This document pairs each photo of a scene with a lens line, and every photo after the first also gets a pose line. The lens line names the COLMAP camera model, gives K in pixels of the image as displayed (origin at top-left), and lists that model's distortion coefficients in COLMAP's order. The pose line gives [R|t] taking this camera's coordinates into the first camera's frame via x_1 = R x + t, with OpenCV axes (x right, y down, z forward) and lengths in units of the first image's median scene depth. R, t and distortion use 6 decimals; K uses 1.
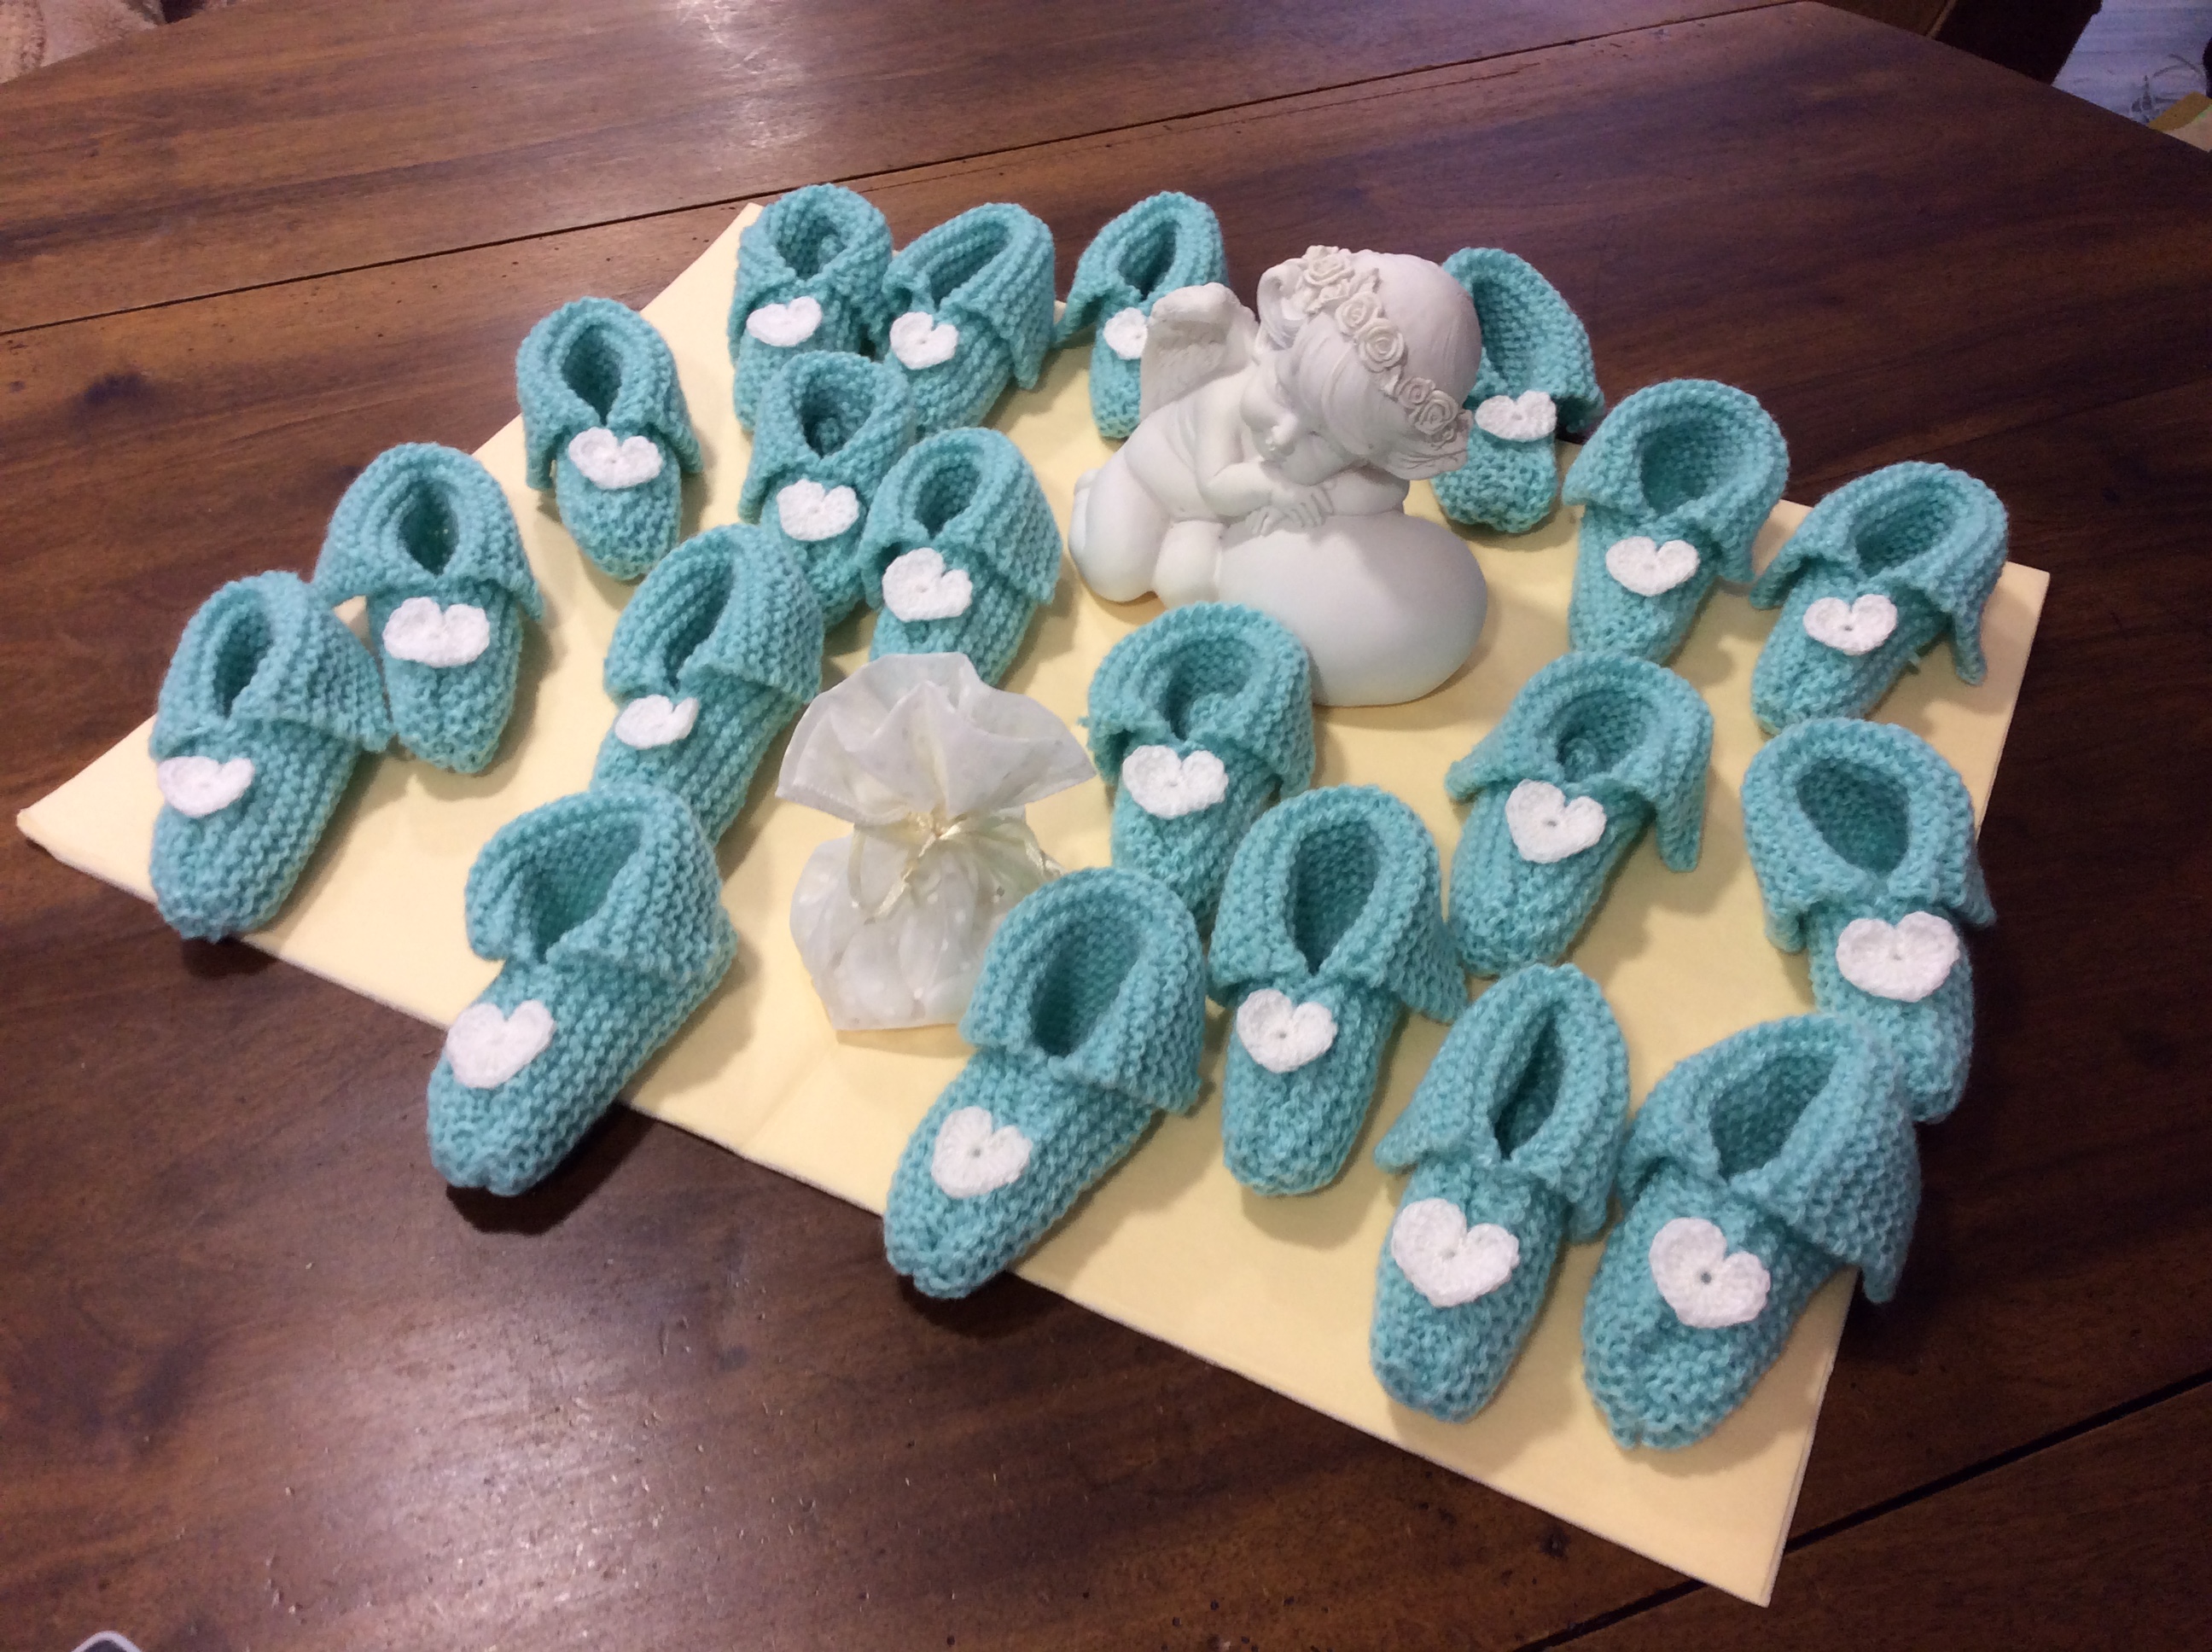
lens RADIAL K [[2015.4, 0, 1106.0], [0, 2015.4, 826.0], [0, 0, 1]] dist [0.140350, -0.299890]
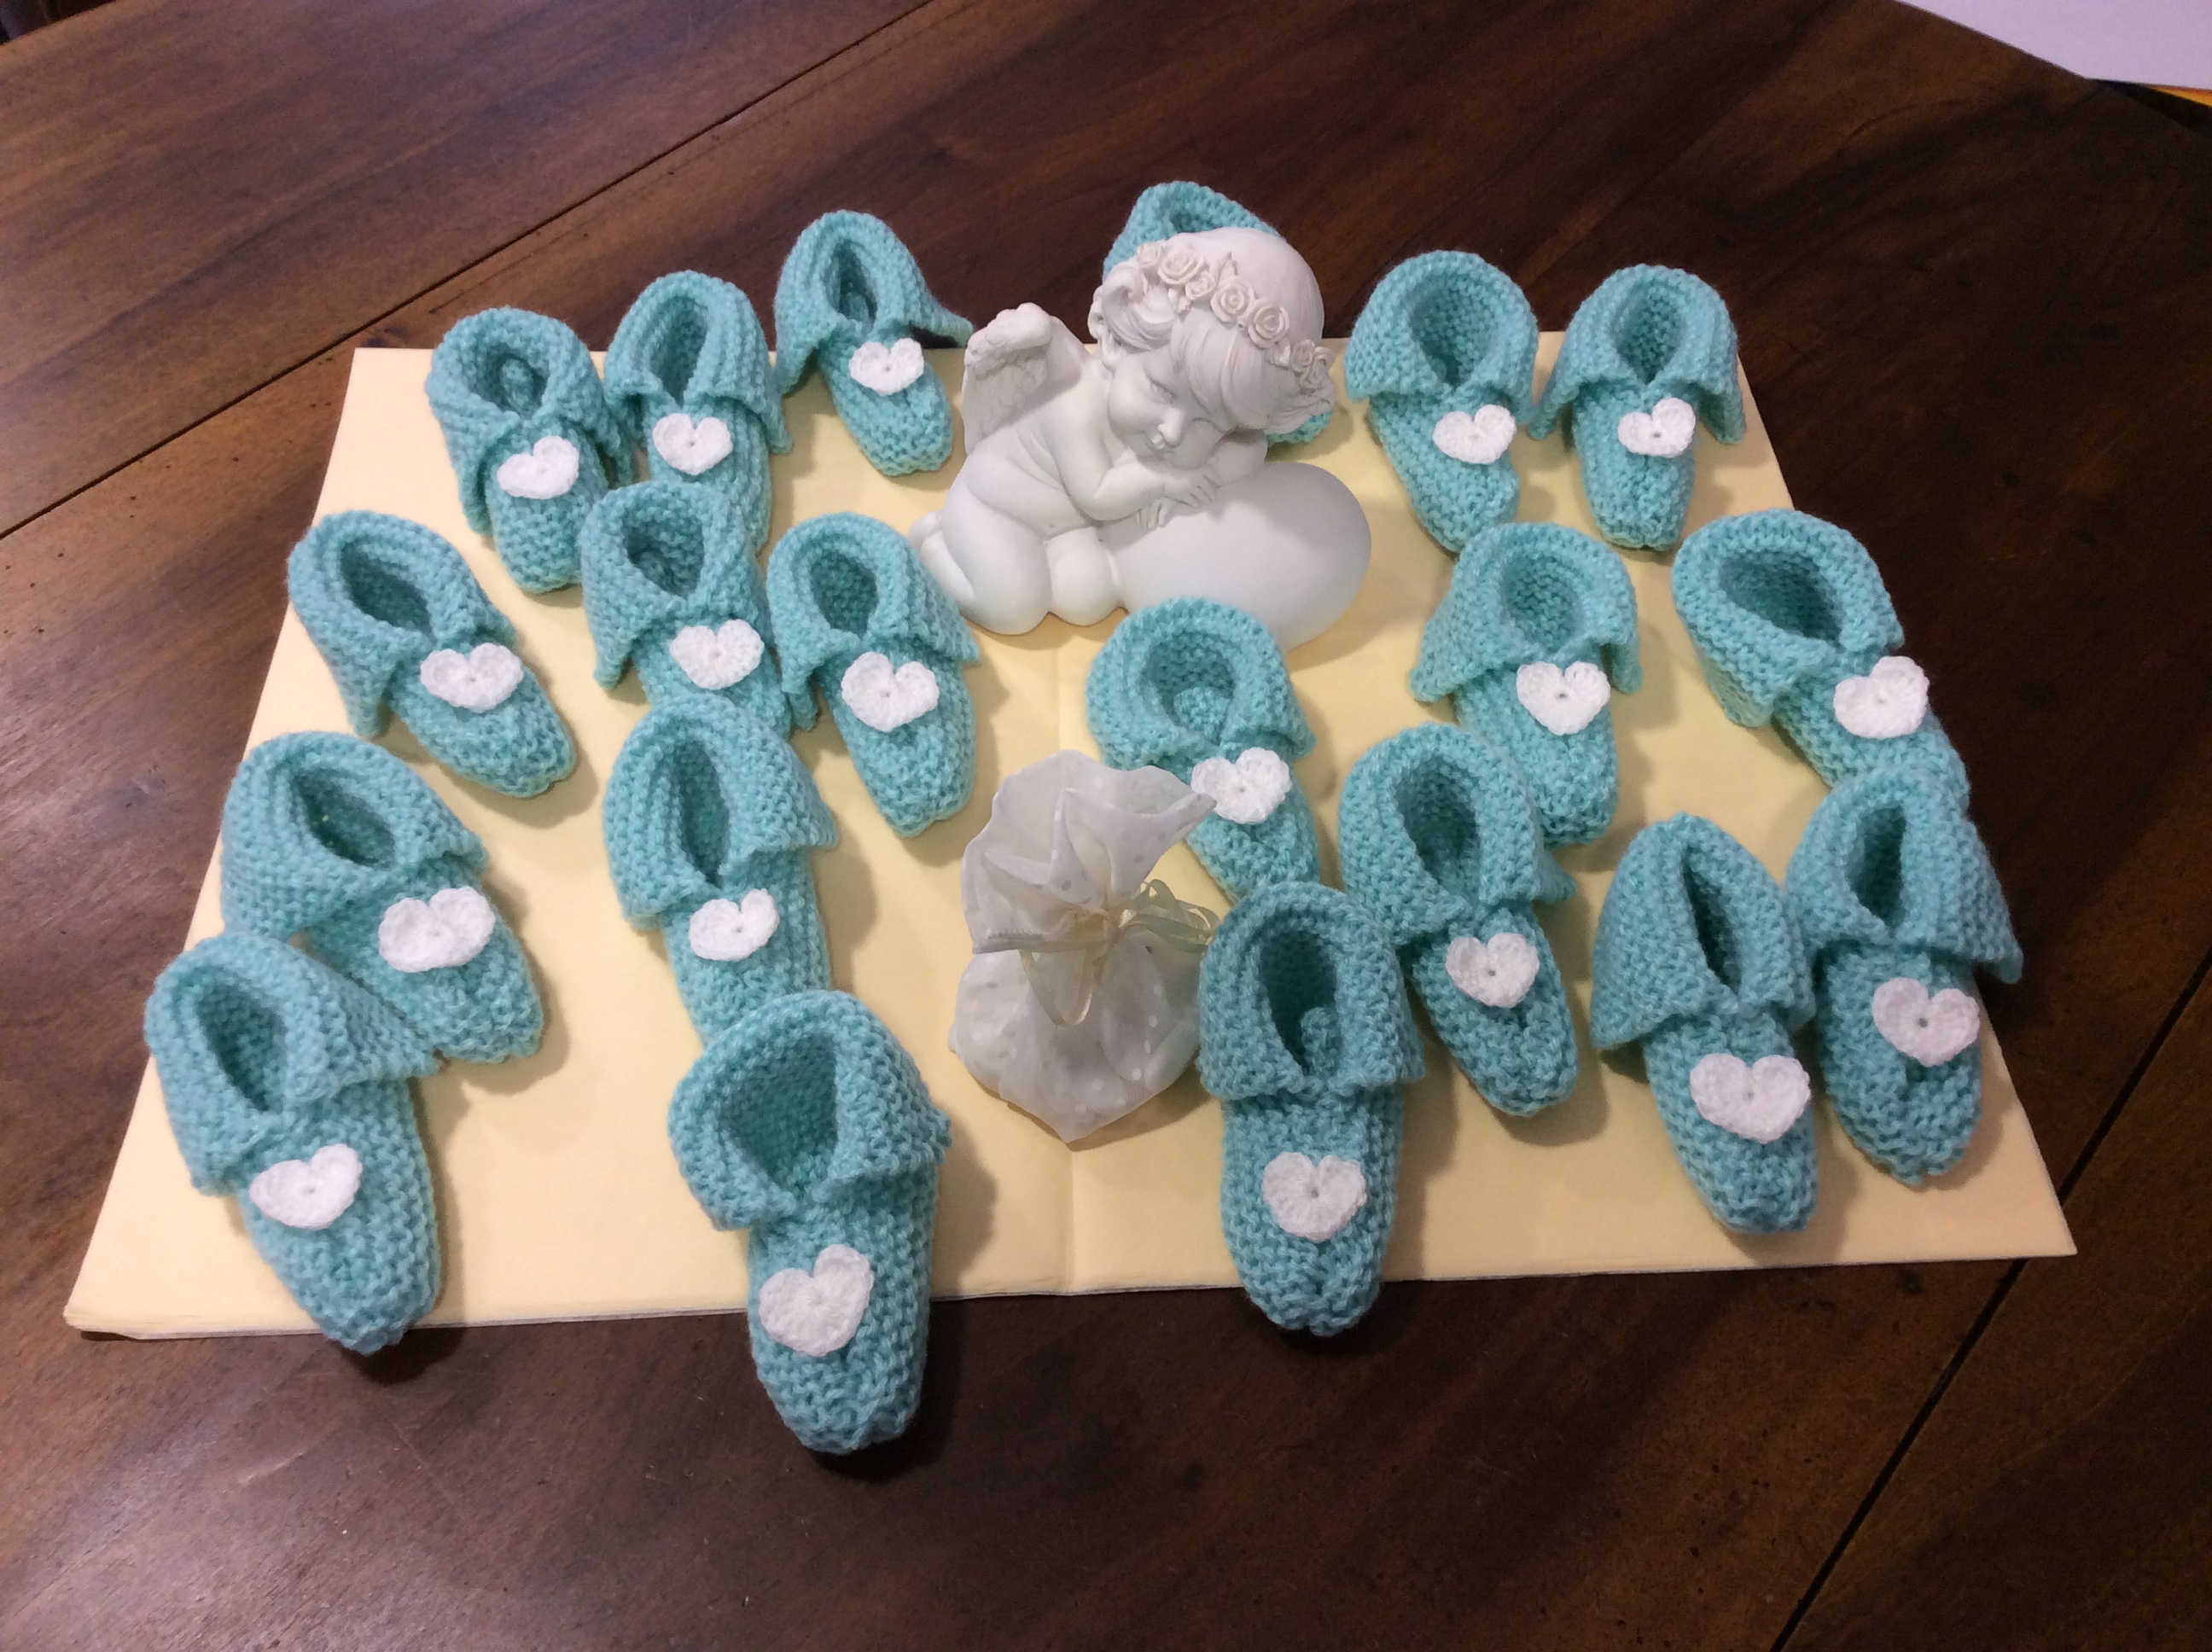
lens RADIAL K [[2024.0, 0, 1104.5], [0, 2024.0, 820.2], [0, 0, 1]] dist [0.149325, -0.331216]
pose [[0.875429, -0.374353, 0.305752, -0.337250], [0.350954, 0.927261, 0.130458, -0.158872], [-0.332349, -0.006902, 0.943131, 0.037535]]
